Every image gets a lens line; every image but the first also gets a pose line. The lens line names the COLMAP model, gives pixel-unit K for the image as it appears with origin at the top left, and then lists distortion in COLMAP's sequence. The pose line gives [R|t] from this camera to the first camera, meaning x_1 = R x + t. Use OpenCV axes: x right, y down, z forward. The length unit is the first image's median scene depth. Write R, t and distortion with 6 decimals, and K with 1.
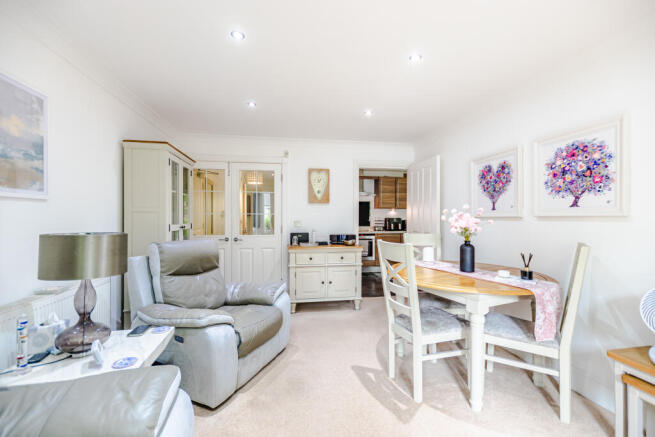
lens RADIAL K [[283.9, 0, 328.5], [0, 283.9, 220.0], [0, 0, 1]] dist [0.001459, 0.000212]
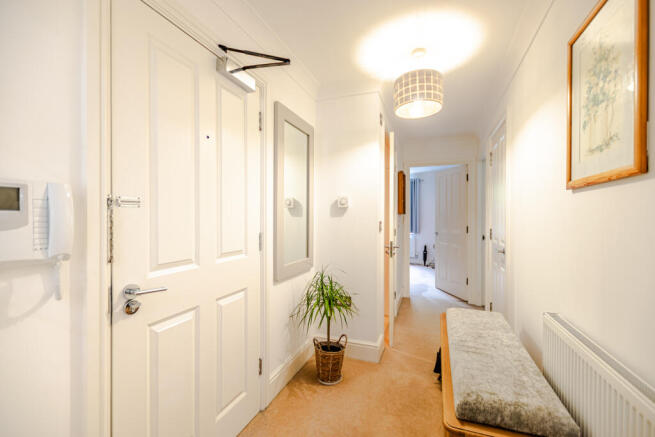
lens RADIAL K [[283.9, 0, 327.7], [0, 283.9, 217.4], [0, 0, 1]] dist [0.001459, 0.000212]
pose [[0.857583, 0.000262, -0.514345, -0.161570], [0.002366, 0.999987, 0.004456, -0.008142], [0.514340, -0.005038, 0.857572, 0.602361]]
